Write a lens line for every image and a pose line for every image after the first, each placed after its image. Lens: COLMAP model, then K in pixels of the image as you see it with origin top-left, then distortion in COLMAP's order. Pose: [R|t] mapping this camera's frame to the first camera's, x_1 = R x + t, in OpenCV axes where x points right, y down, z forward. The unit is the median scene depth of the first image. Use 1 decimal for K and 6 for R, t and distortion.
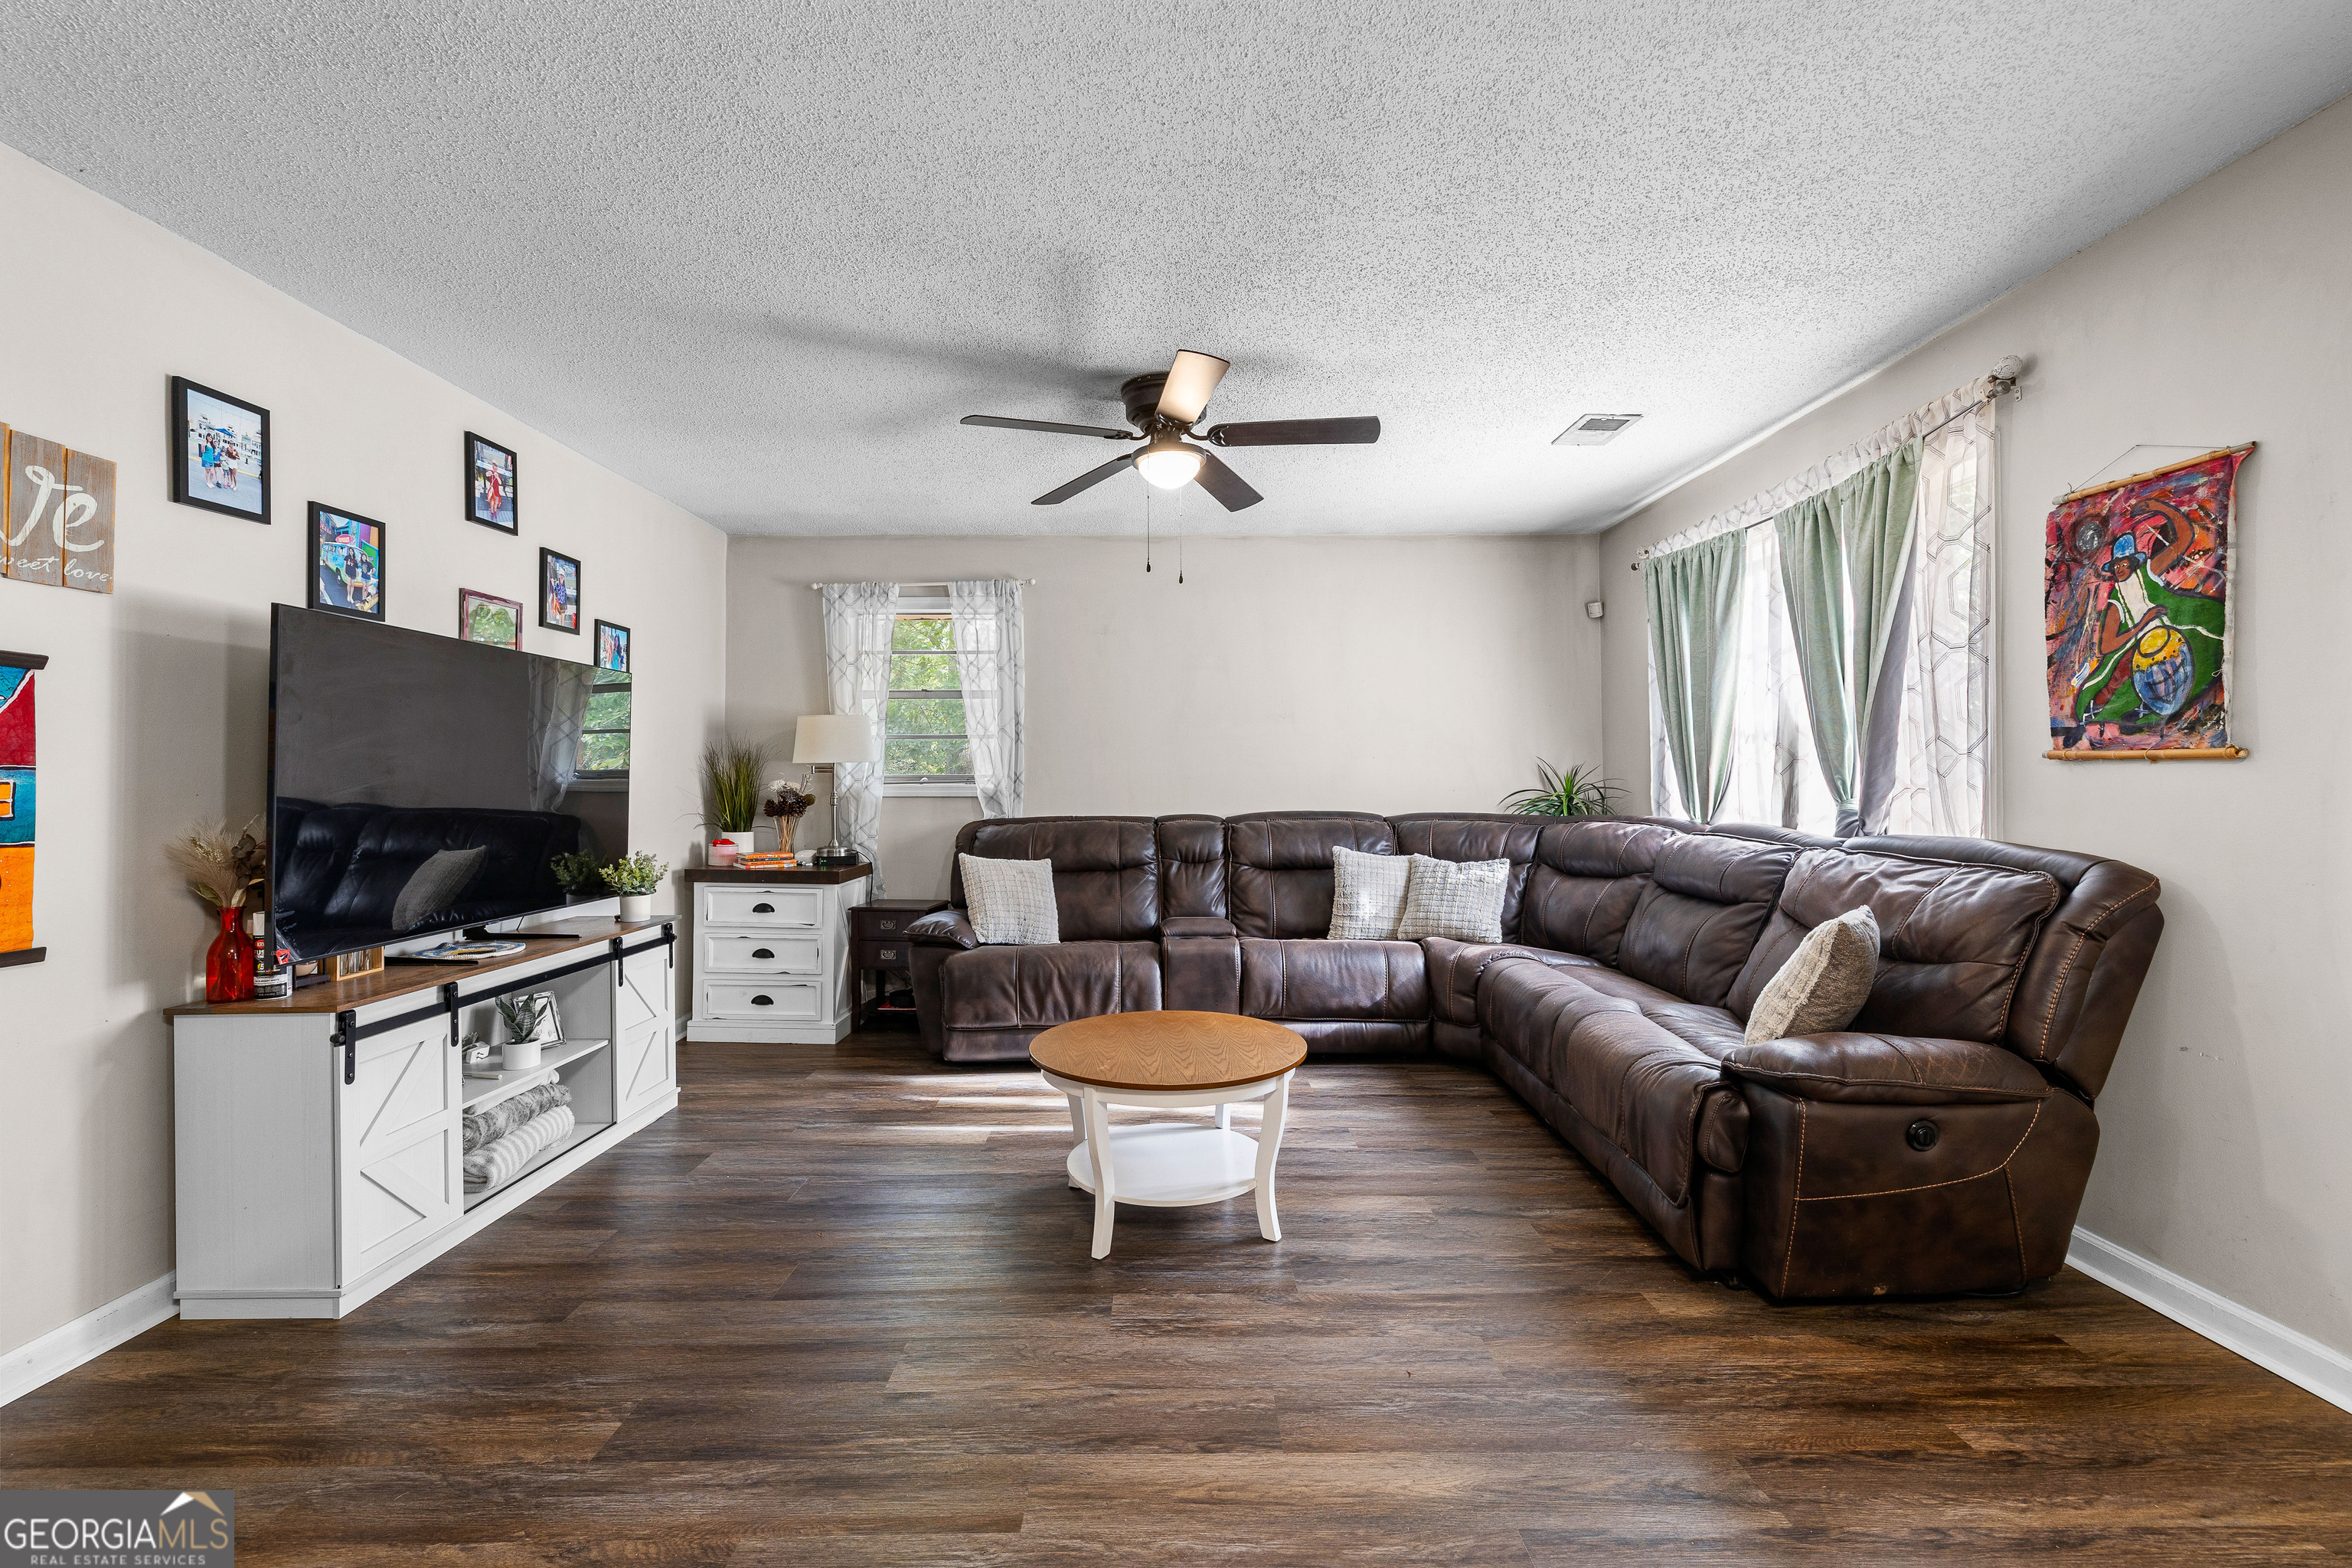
lens RADIAL K [[991.7, 0, 1168.8], [0, 991.7, 774.9], [0, 0, 1]] dist [-0.000663, 0.000806]
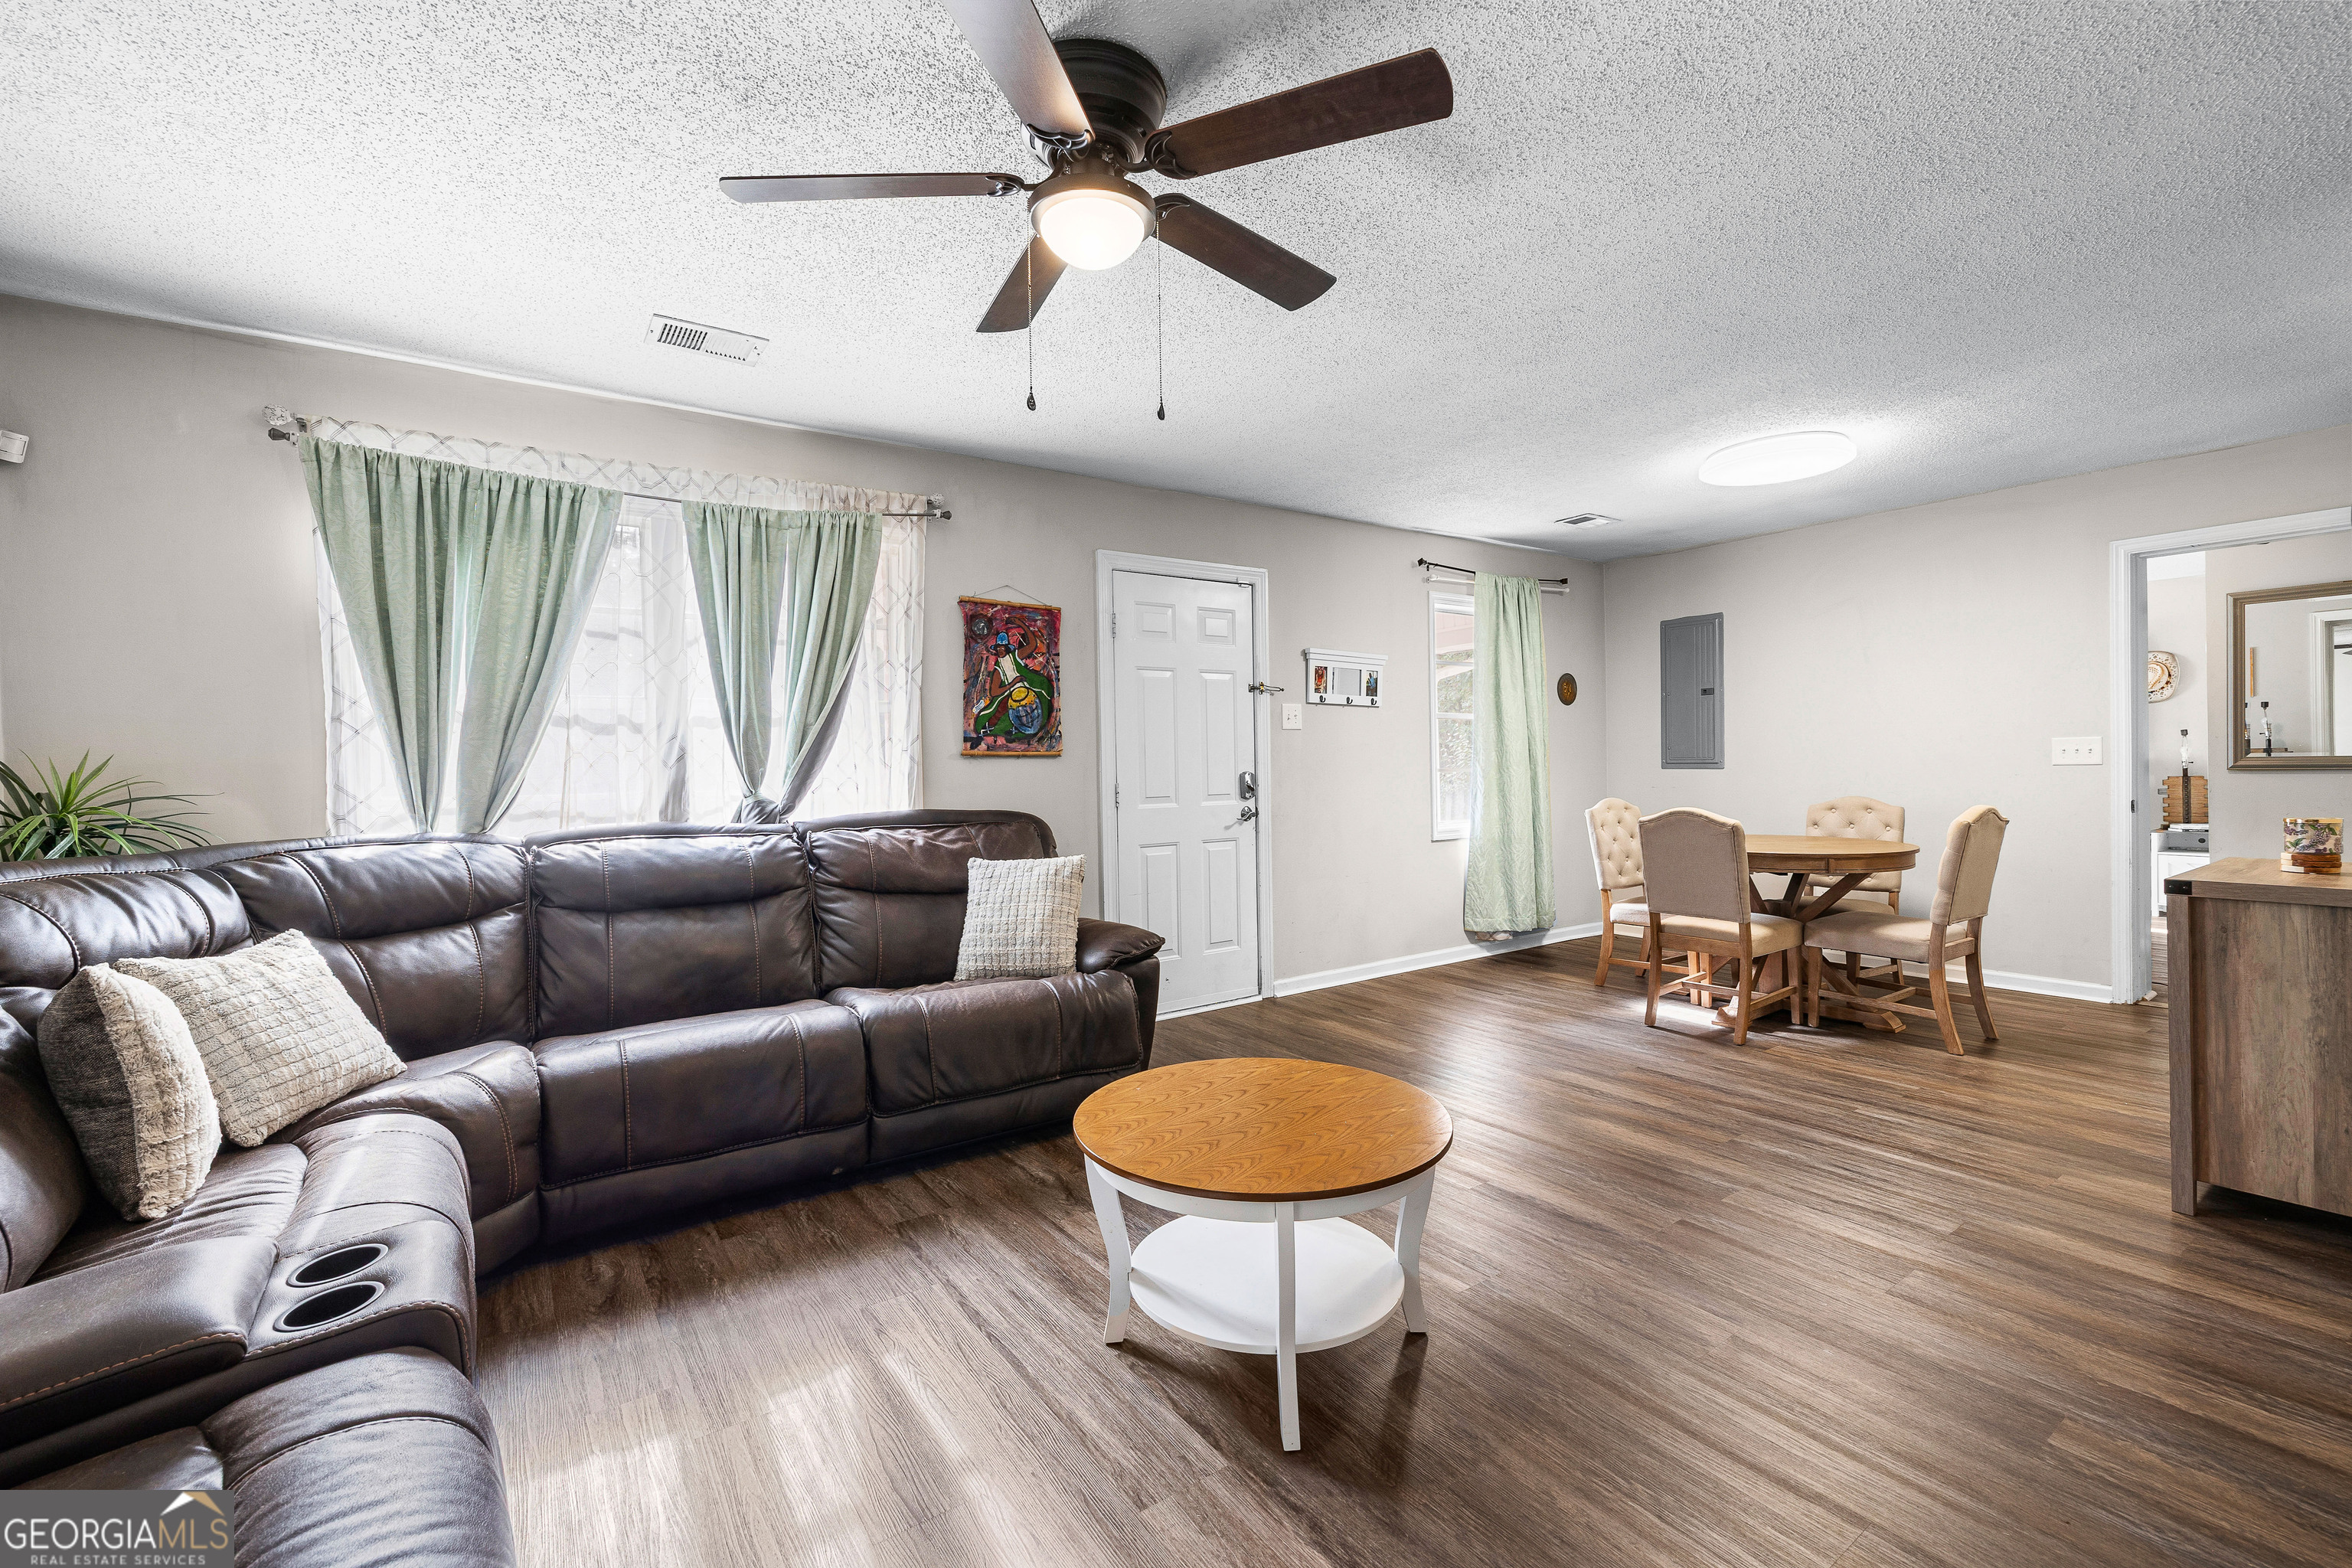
lens RADIAL K [[991.7, 0, 1171.5], [0, 991.7, 773.1], [0, 0, 1]] dist [-0.000663, 0.000806]
pose [[-0.568333, 0.006410, 0.822774, -0.444492], [0.015830, 0.999870, 0.003145, 0.008547], [-0.822647, 0.014812, -0.568360, 1.138452]]
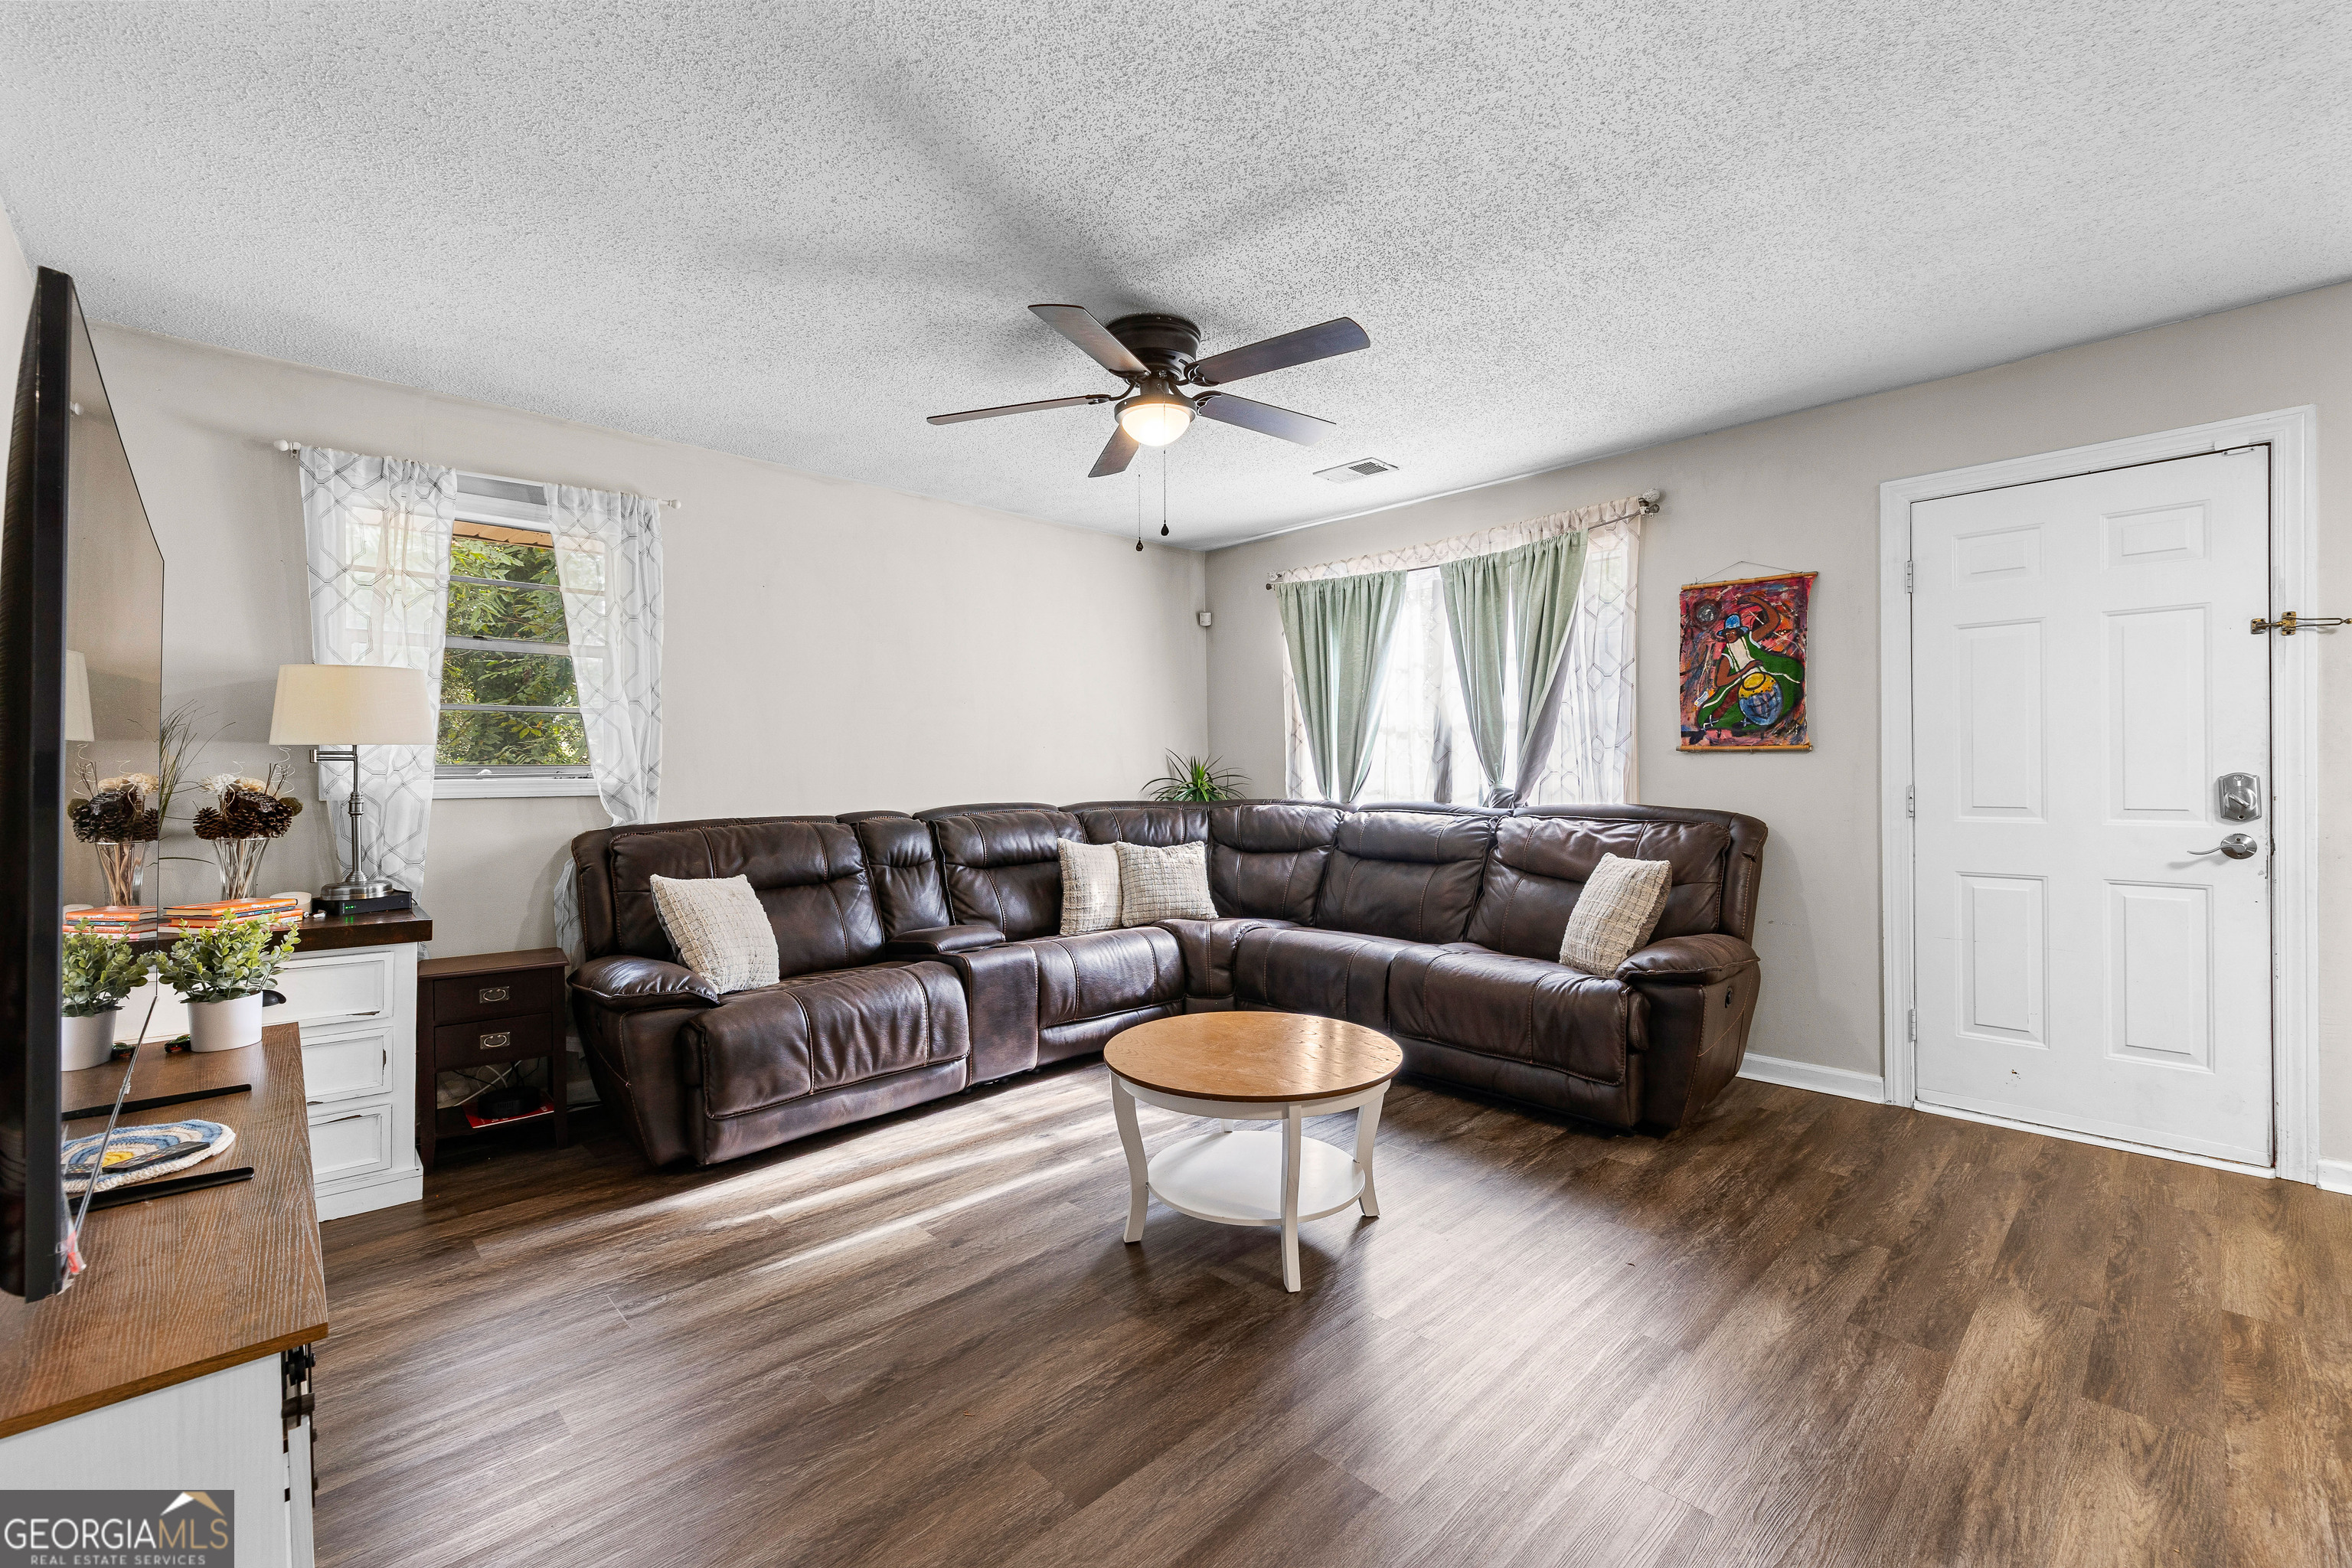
lens RADIAL K [[991.7, 0, 1173.6], [0, 991.7, 775.7], [0, 0, 1]] dist [-0.000663, 0.000806]
pose [[0.724035, -0.008151, 0.689716, -0.536121], [0.003652, 0.999961, 0.007983, 0.004738], [-0.689754, -0.003261, 0.724036, 0.289152]]
